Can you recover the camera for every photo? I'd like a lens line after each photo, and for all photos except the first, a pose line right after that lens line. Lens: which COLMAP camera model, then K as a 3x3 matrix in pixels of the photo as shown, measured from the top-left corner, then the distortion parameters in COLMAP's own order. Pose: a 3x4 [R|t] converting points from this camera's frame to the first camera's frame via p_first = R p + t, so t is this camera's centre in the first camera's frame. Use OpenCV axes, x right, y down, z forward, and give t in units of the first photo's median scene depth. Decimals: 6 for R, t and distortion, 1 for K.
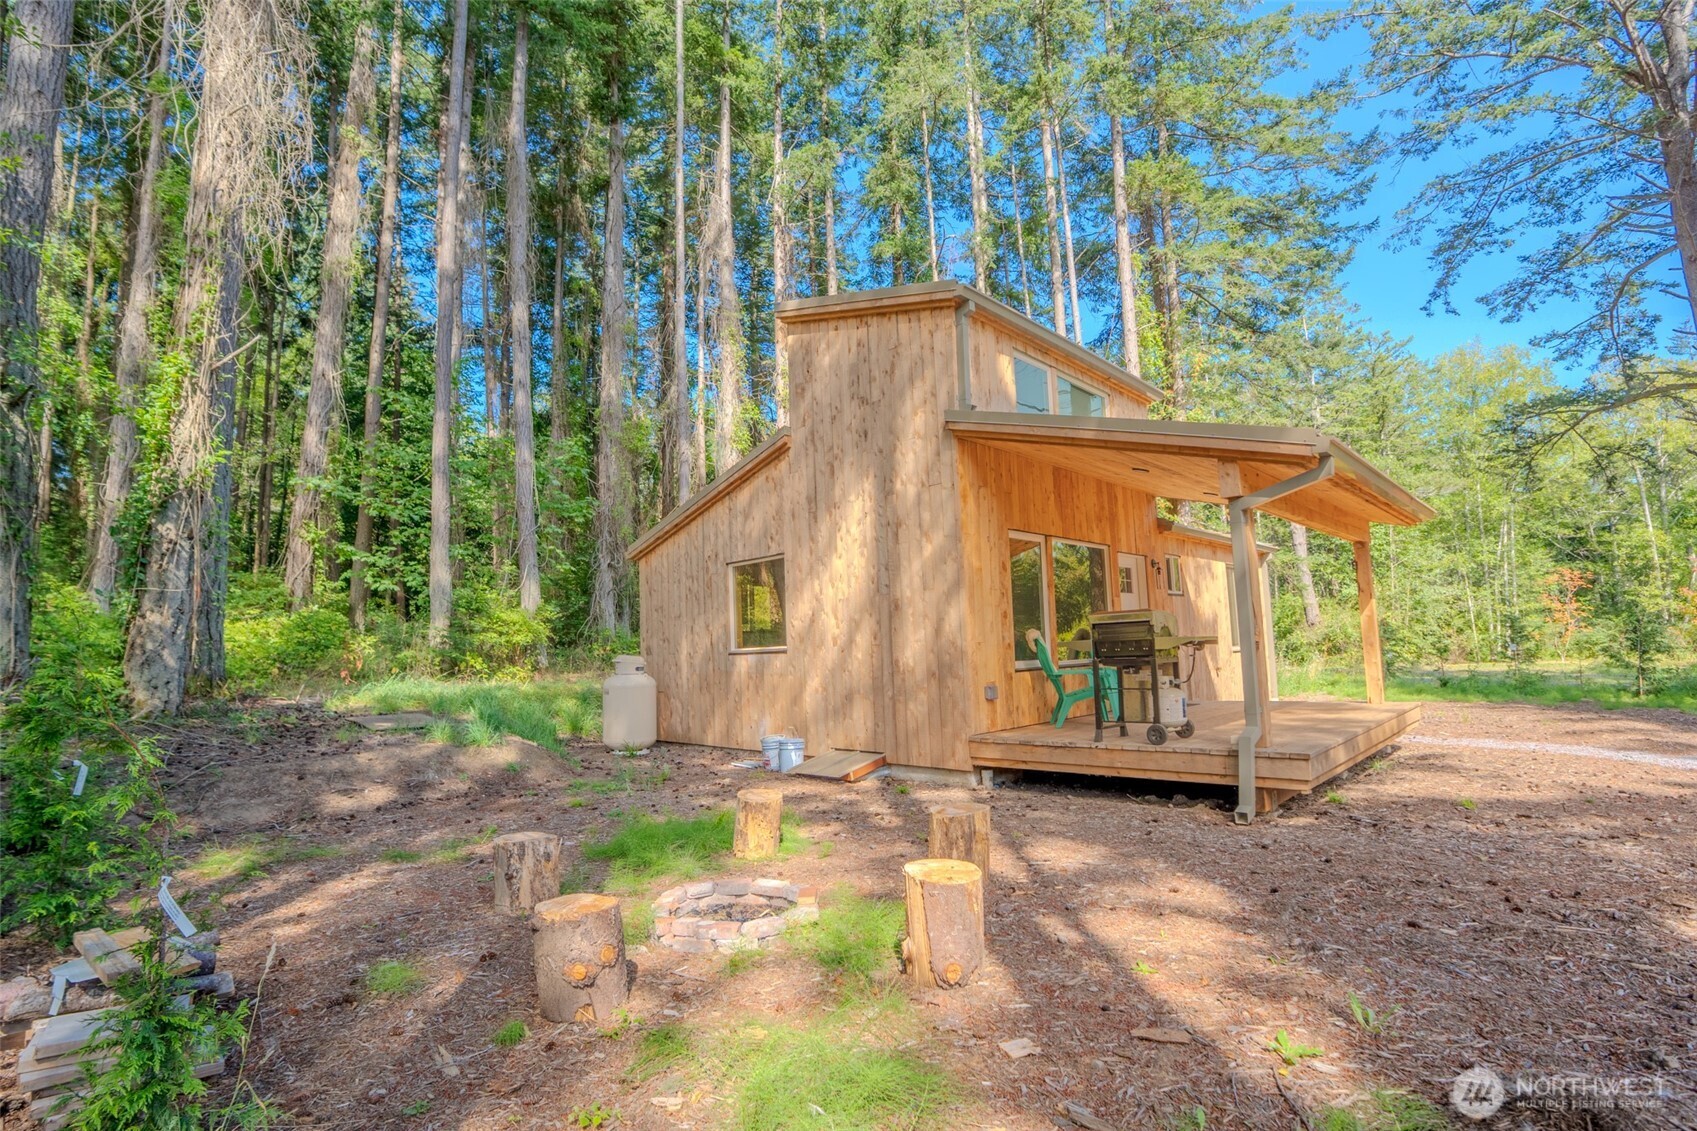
lens RADIAL K [[783.1, 0, 848.3], [0, 783.1, 561.0], [0, 0, 1]] dist [-0.058680, 0.011327]
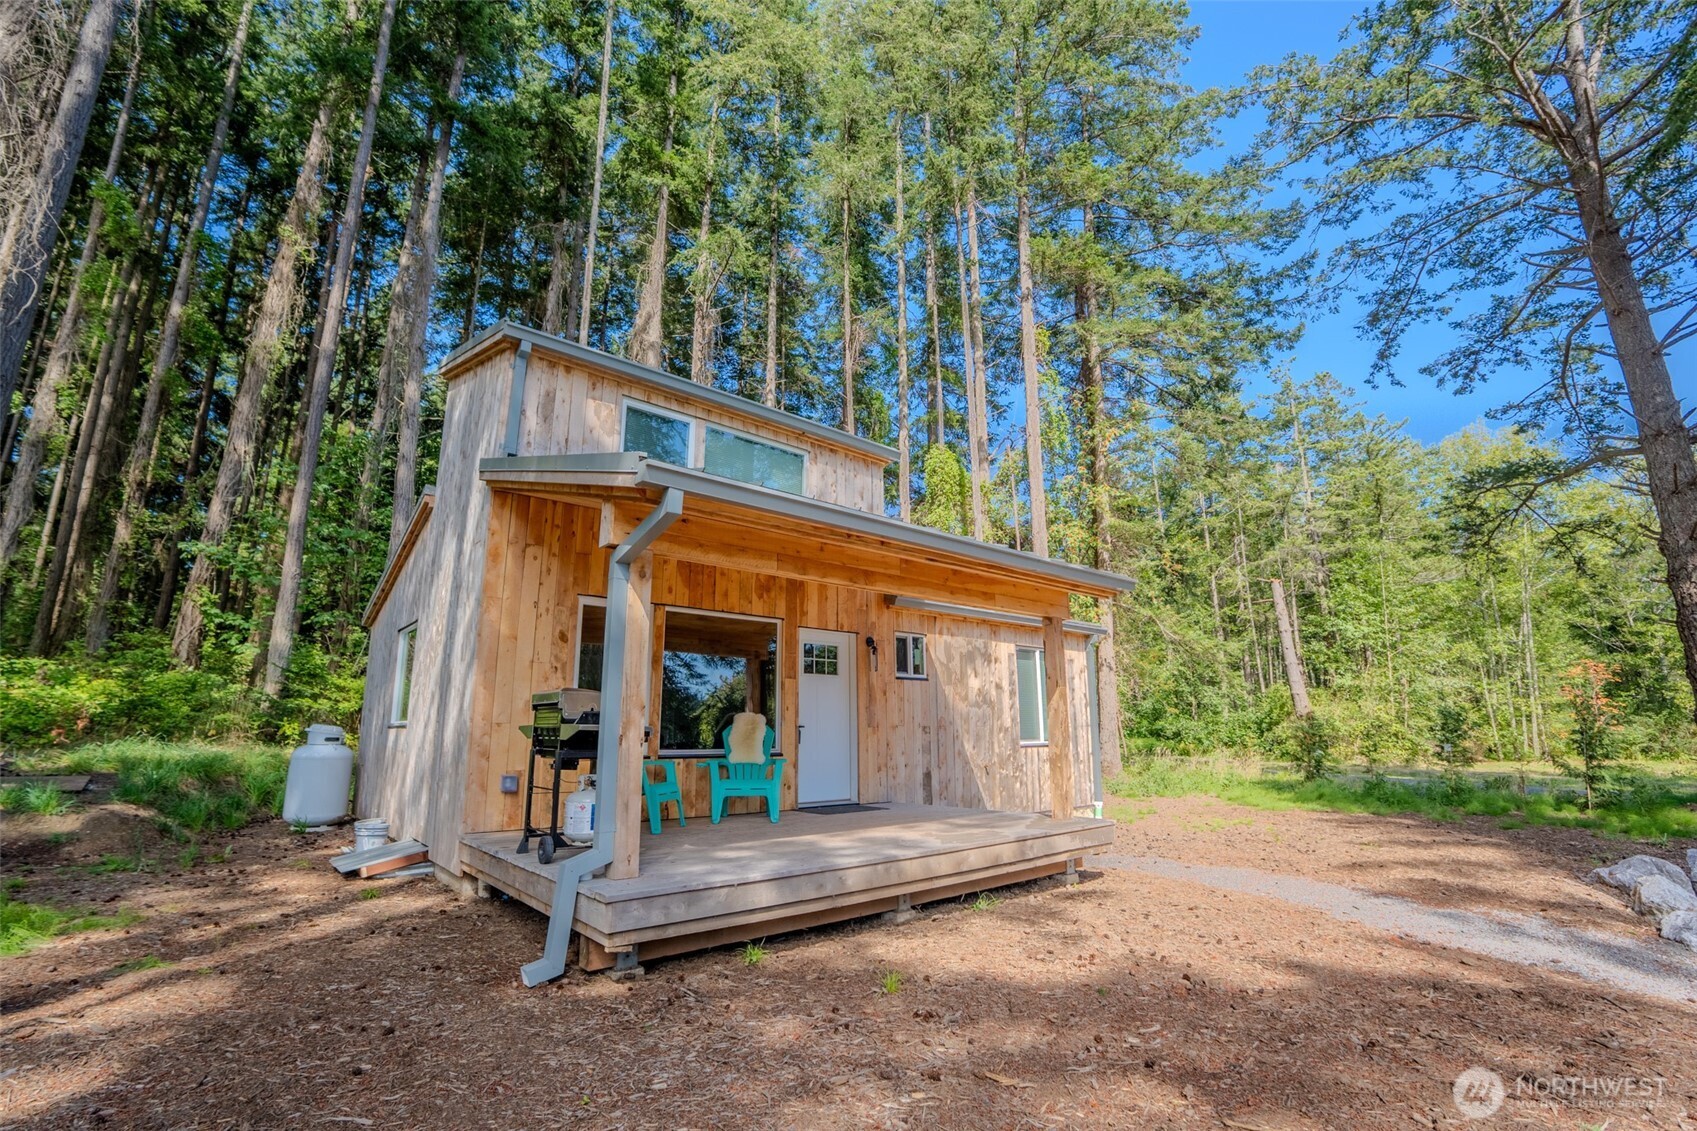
lens RADIAL K [[748.9, 0, 855.4], [0, 748.9, 563.4], [0, 0, 1]] dist [-0.061407, 0.013494]
pose [[0.996677, 0.011116, -0.080688, 0.218564], [-0.019622, 0.994236, -0.105399, 0.002463], [0.079051, 0.106633, 0.991151, 0.075121]]
